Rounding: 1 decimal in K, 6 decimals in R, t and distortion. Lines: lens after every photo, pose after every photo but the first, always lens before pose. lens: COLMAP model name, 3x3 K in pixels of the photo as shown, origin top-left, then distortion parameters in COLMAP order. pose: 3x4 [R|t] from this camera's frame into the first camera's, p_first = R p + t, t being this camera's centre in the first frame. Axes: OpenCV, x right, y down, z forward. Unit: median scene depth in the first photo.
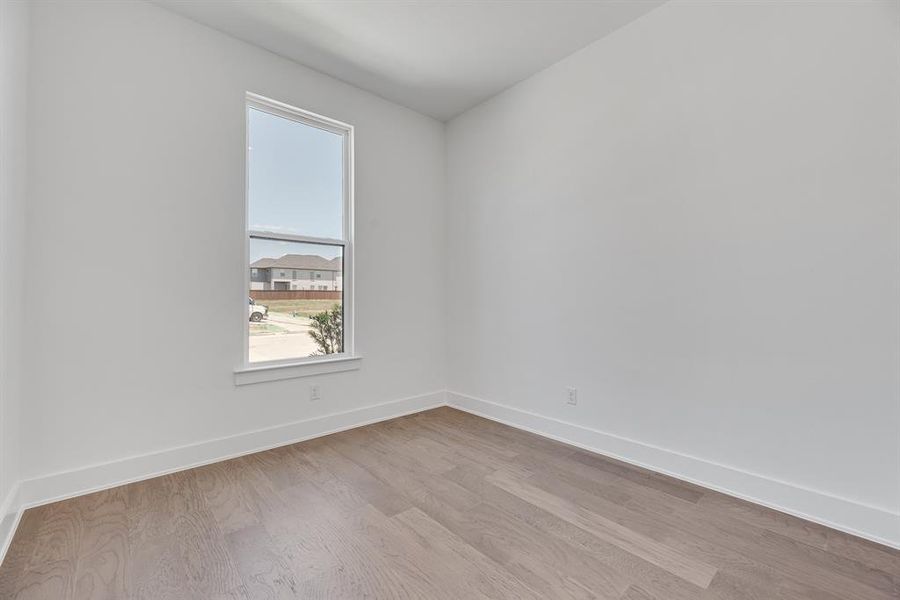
lens RADIAL K [[380.2, 0, 450.0], [0, 380.2, 300.0], [0, 0, 1]] dist [0.002035, 0.000070]
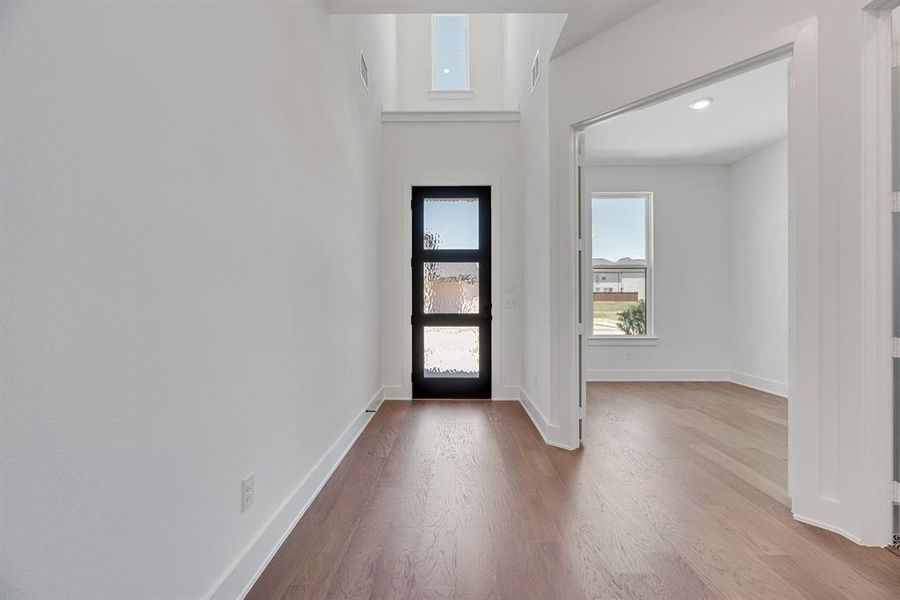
lens RADIAL K [[380.2, 0, 450.0], [0, 380.2, 300.0], [0, 0, 1]] dist [0.002035, 0.000070]
pose [[0.756743, -0.002174, -0.653709, 0.134475], [-0.000323, 0.999993, -0.003700, -0.000617], [0.653713, 0.003011, 0.756737, -0.706870]]
